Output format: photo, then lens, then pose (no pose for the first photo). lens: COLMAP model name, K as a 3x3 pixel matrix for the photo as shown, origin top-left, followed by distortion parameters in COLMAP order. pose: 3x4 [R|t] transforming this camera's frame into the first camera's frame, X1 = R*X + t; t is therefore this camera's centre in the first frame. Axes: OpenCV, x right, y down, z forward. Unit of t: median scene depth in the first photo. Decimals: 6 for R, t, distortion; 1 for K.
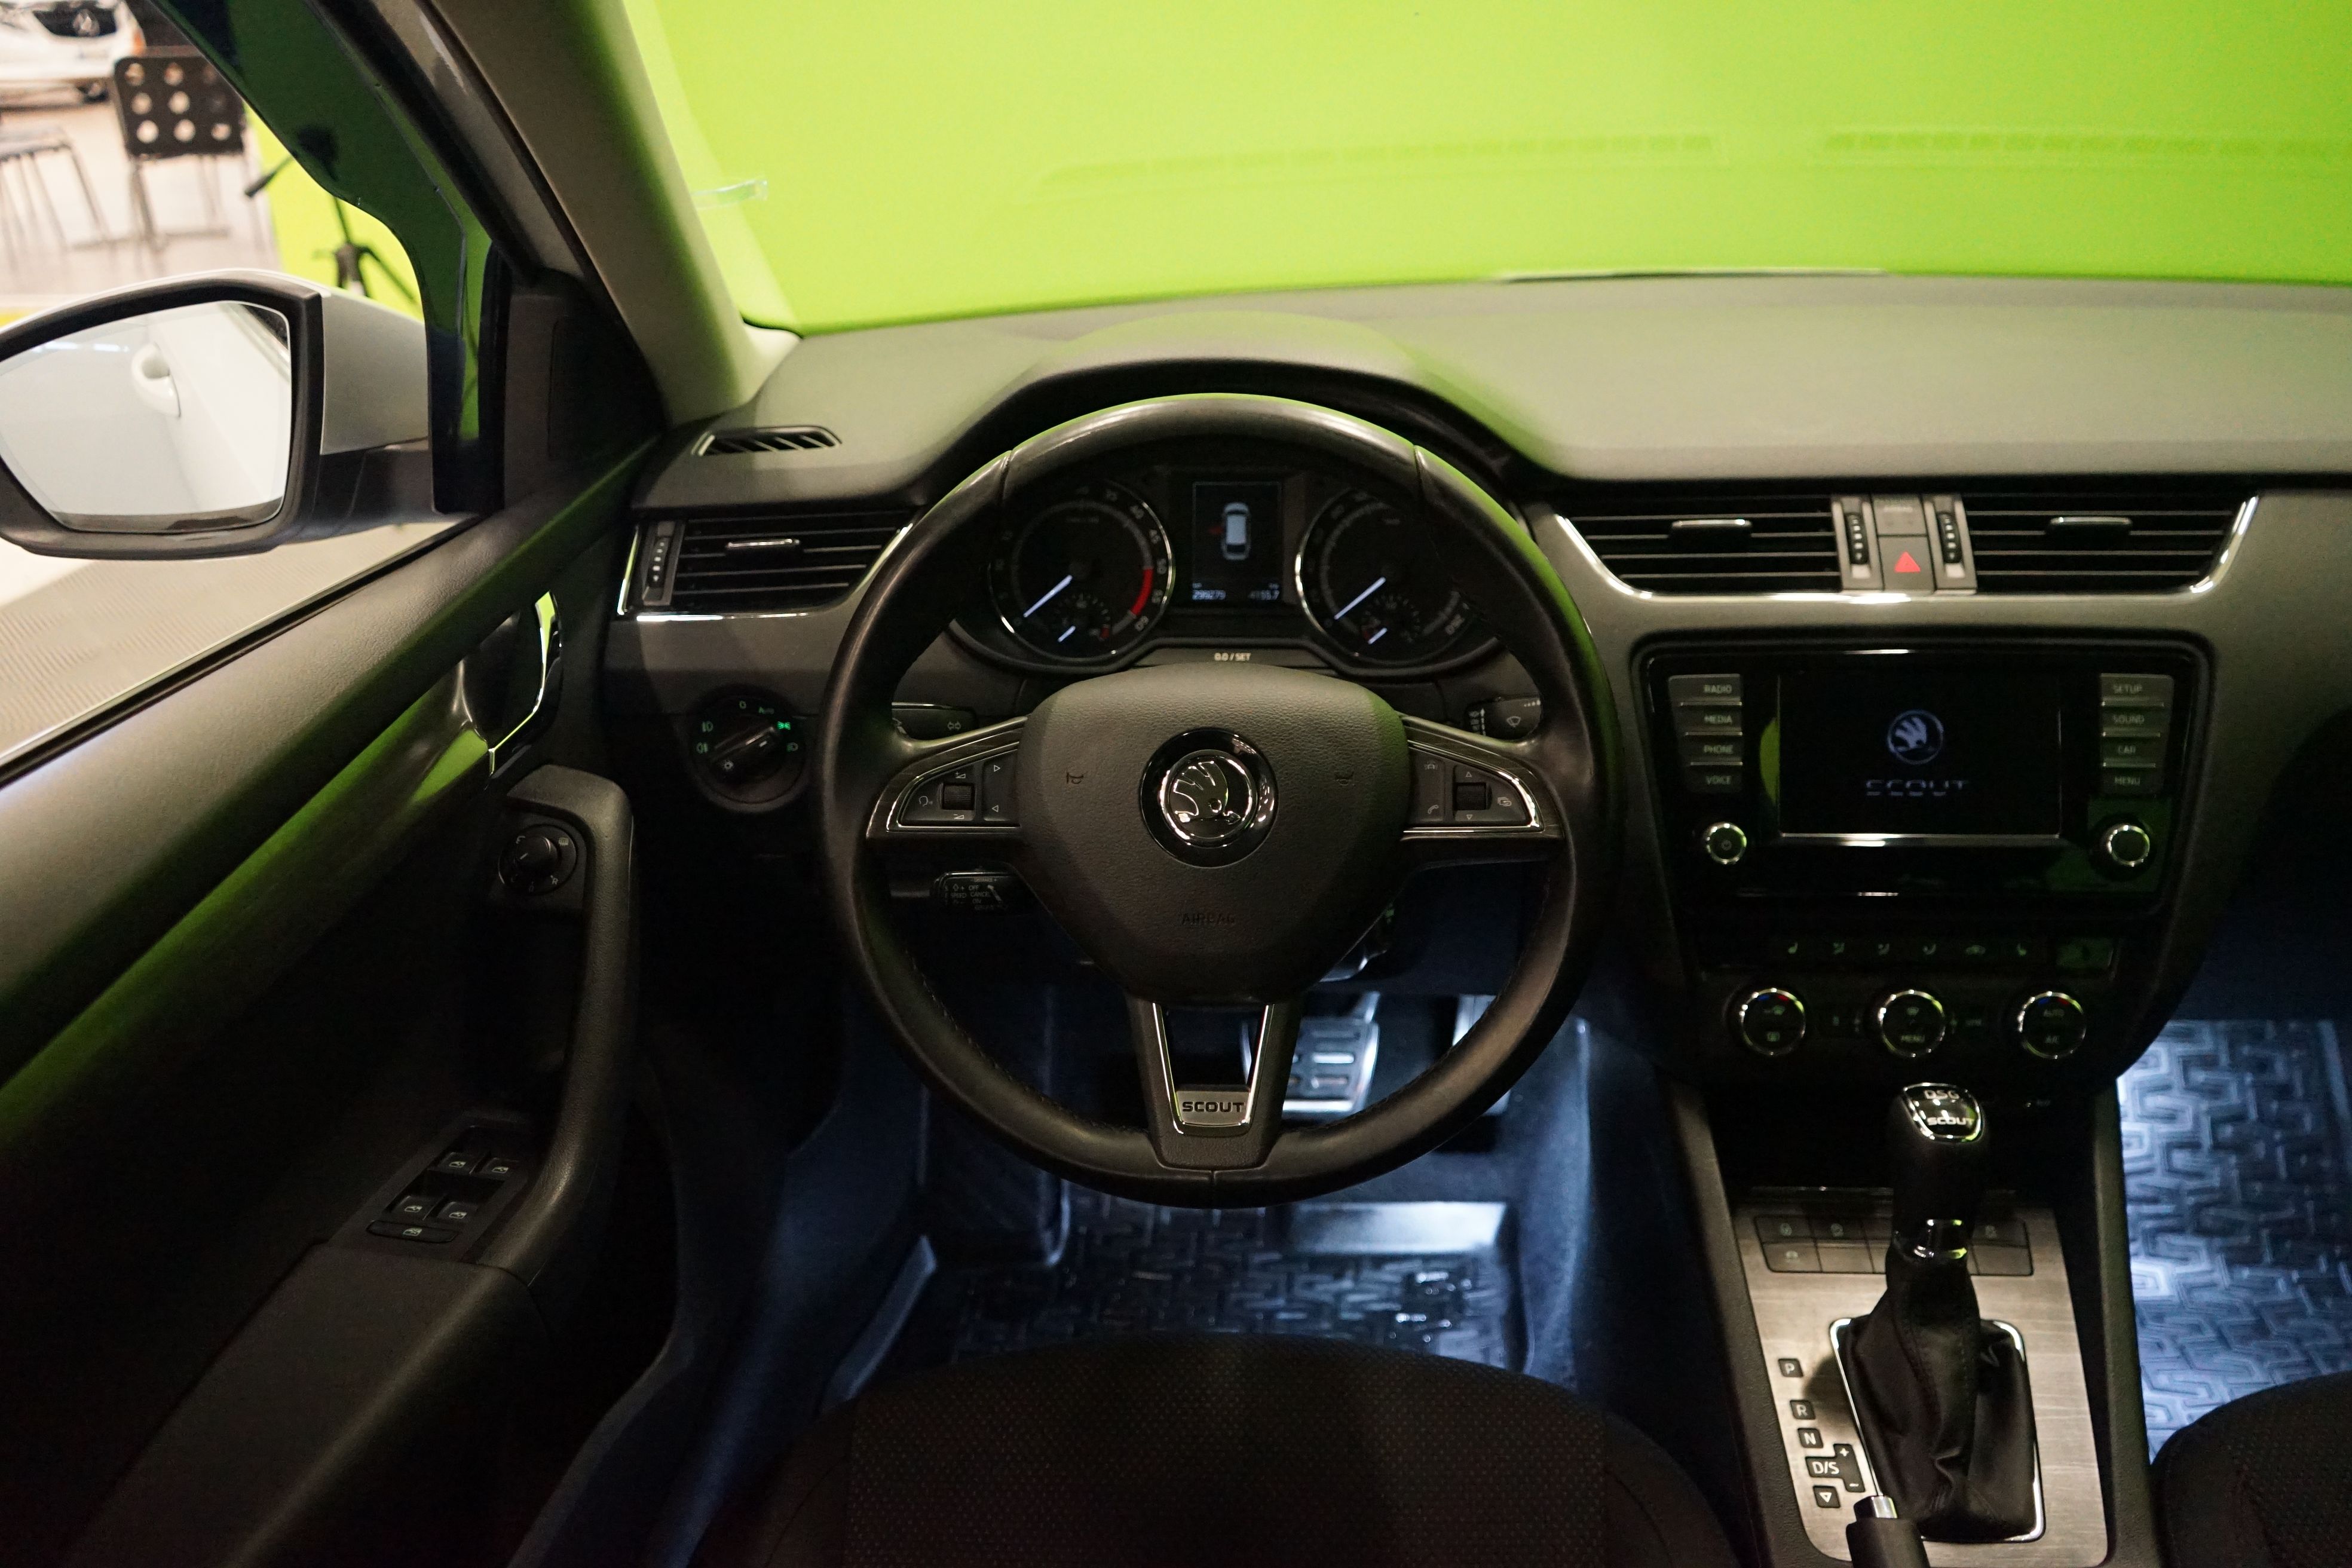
lens RADIAL K [[2009.9, 0, 1179.2], [0, 2009.9, 786.3], [0, 0, 1]] dist [-0.020744, -0.006539]
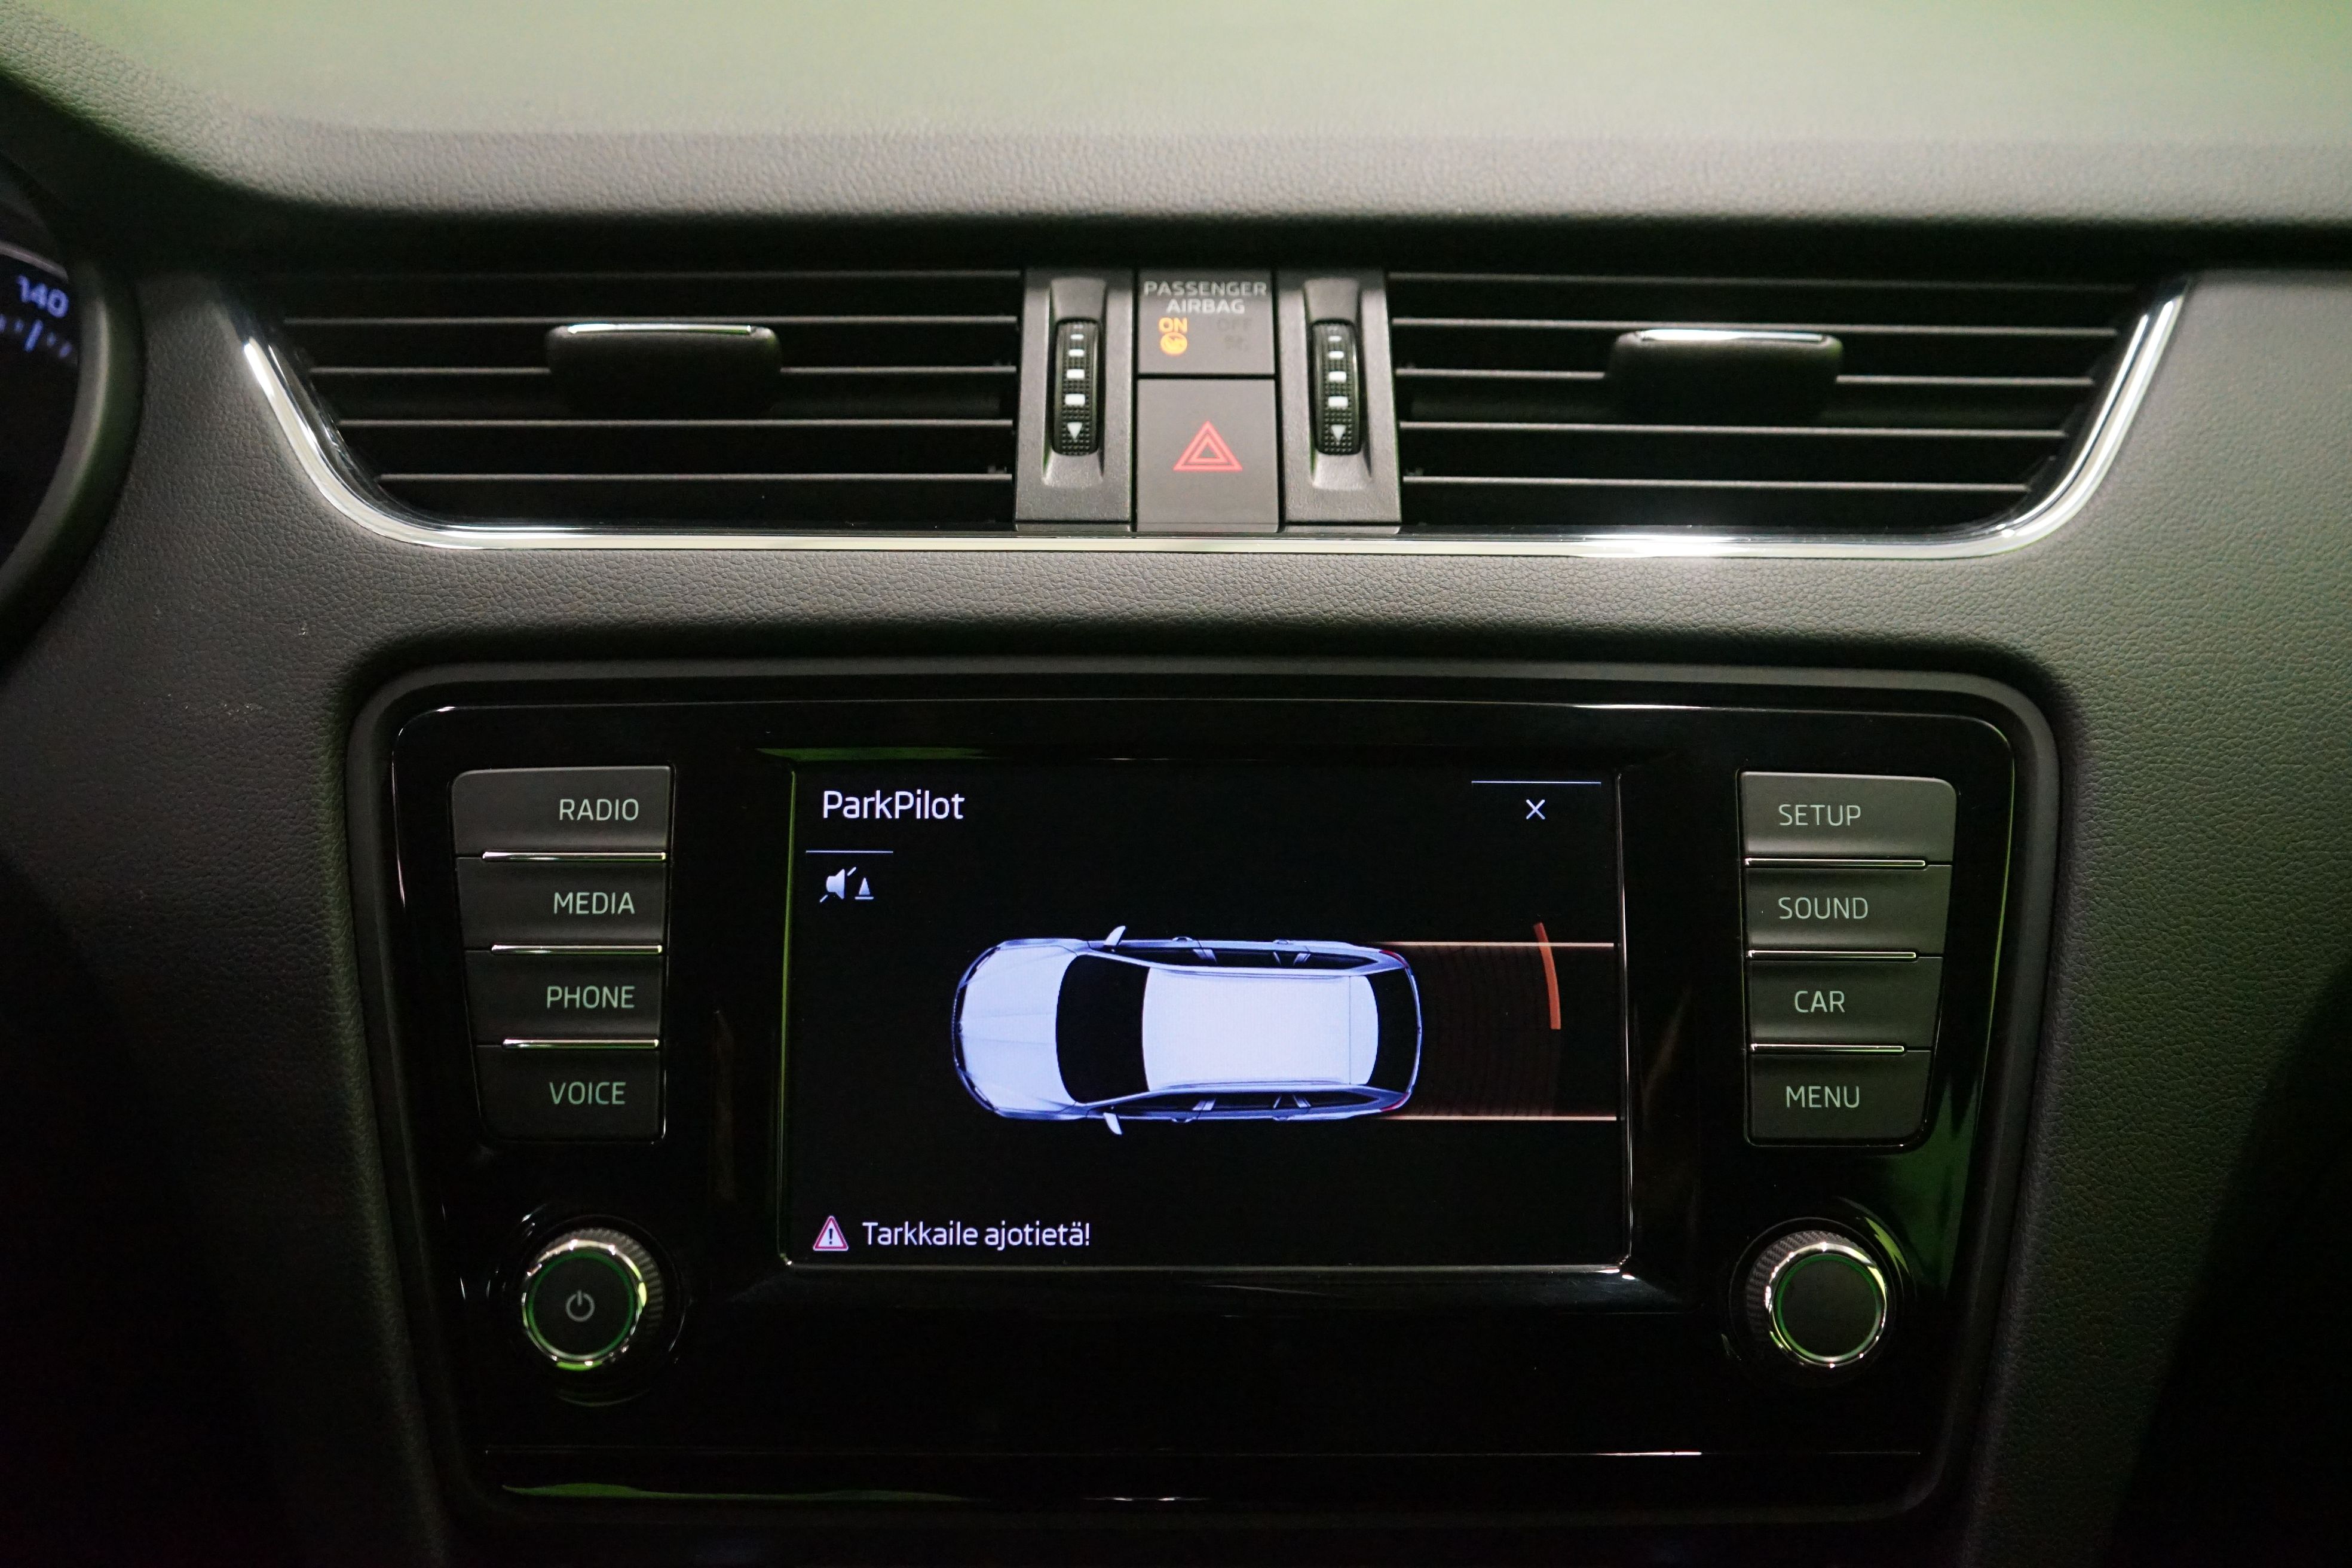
lens RADIAL K [[2289.3, 0, 1175.6], [0, 2289.3, 771.8], [0, 0, 1]] dist [0.003736, 0.000000]
pose [[0.995641, 0.006634, 0.093036, 0.320931], [-0.000353, 0.997728, -0.067367, -0.029198], [-0.093271, 0.067040, 0.993381, 0.610396]]
